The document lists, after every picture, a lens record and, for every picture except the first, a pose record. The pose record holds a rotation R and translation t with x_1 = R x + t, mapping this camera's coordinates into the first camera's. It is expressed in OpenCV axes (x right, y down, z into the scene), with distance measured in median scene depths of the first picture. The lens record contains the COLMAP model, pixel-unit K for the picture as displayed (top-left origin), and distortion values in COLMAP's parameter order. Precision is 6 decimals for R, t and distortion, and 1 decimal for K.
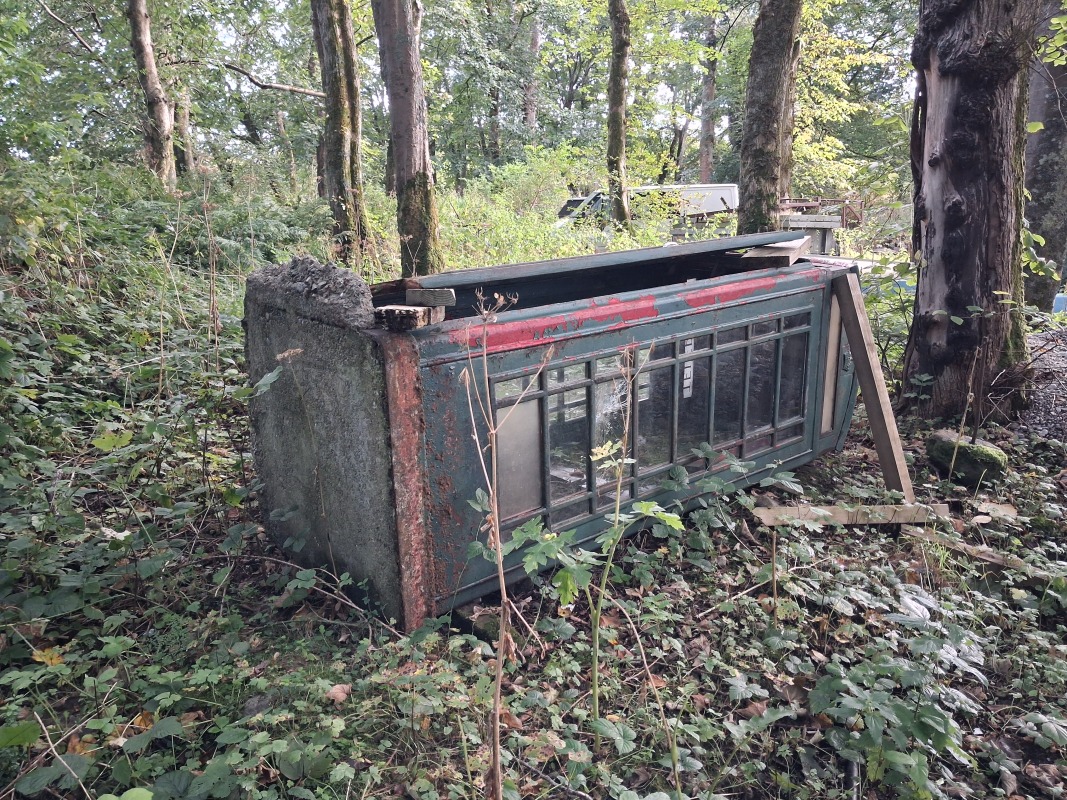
lens RADIAL K [[904.7, 0, 536.5], [0, 904.7, 396.7], [0, 0, 1]] dist [0.038503, -0.062847]
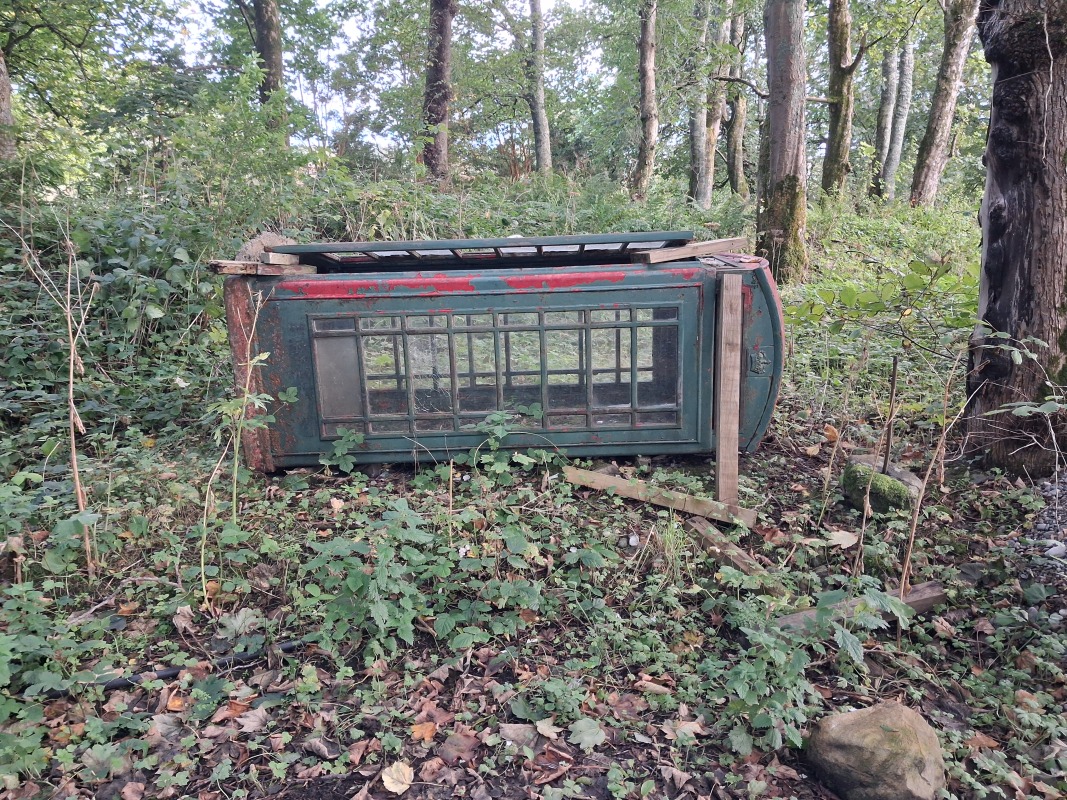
lens RADIAL K [[904.7, 0, 527.6], [0, 904.7, 402.5], [0, 0, 1]] dist [0.038503, -0.062847]
pose [[0.742400, 0.154542, -0.651889, 0.364861], [-0.153273, 0.986404, 0.059290, -0.007319], [0.652188, 0.055900, 0.755993, 0.035220]]
